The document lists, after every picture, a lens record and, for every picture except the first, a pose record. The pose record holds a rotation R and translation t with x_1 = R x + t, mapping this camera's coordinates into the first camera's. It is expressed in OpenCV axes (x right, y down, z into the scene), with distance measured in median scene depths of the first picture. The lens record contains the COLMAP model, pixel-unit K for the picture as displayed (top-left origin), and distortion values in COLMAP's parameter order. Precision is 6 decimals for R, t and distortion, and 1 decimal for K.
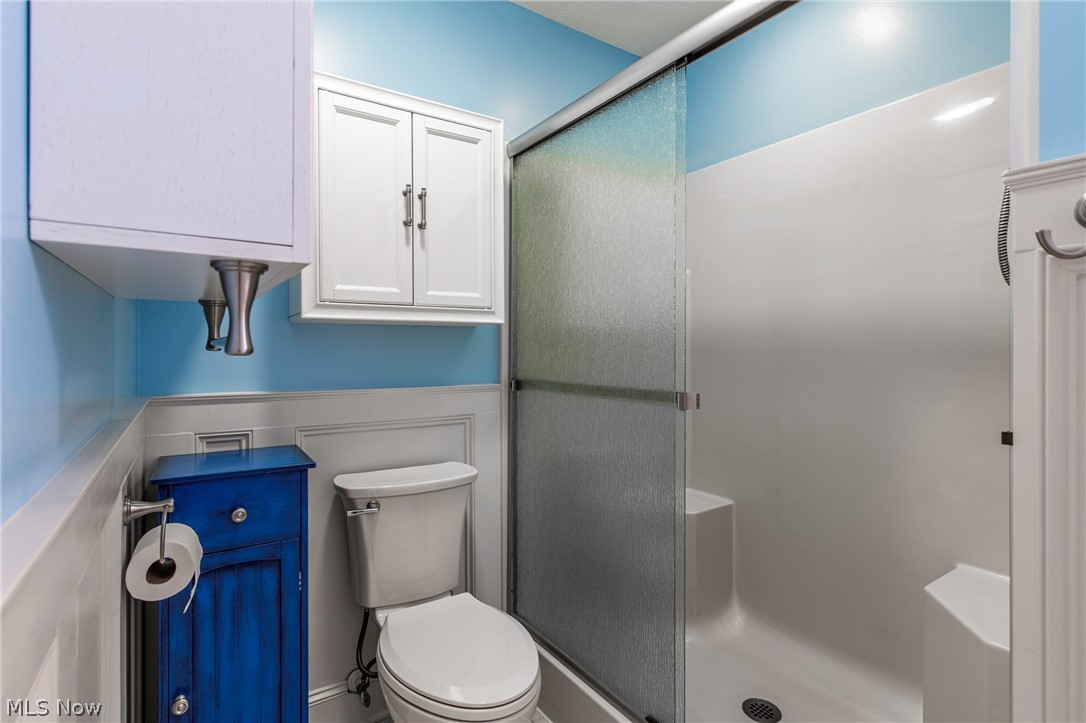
lens RADIAL K [[515.1, 0, 538.2], [0, 515.1, 356.8], [0, 0, 1]] dist [0.000102, -0.001159]
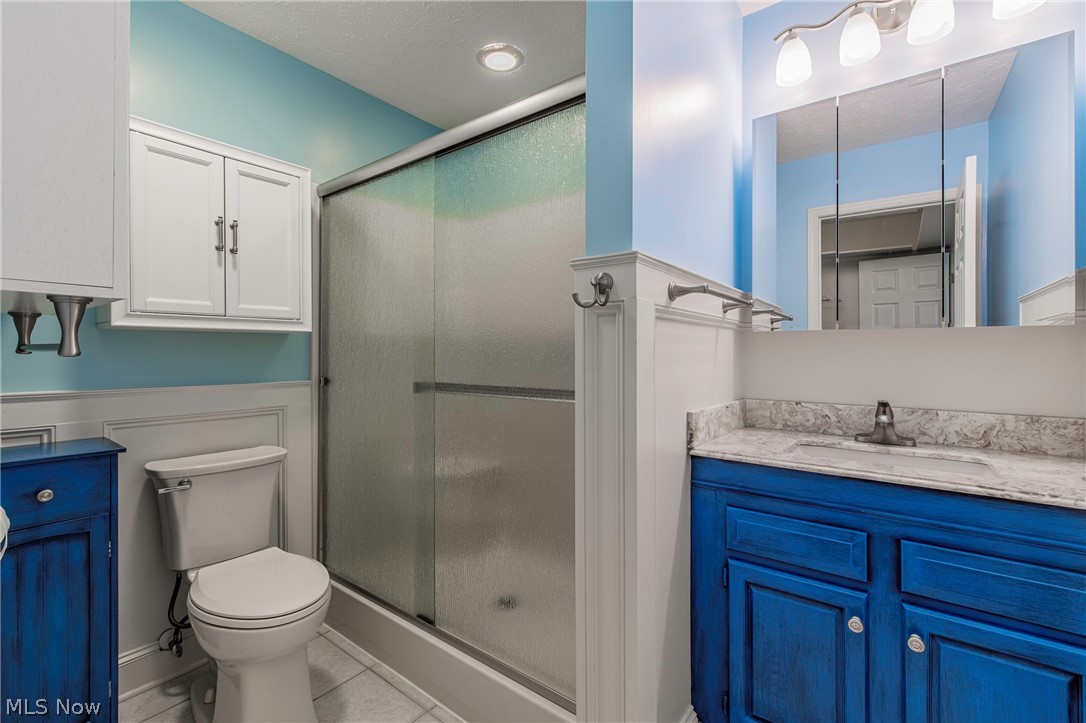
lens RADIAL K [[471.3, 0, 547.9], [0, 471.3, 354.5], [0, 0, 1]] dist [0.000844, -0.000573]
pose [[0.946515, -0.002930, 0.322645, 0.122441], [0.005794, 0.999952, -0.007916, 0.003656], [-0.322607, 0.009362, 0.946487, -0.305669]]
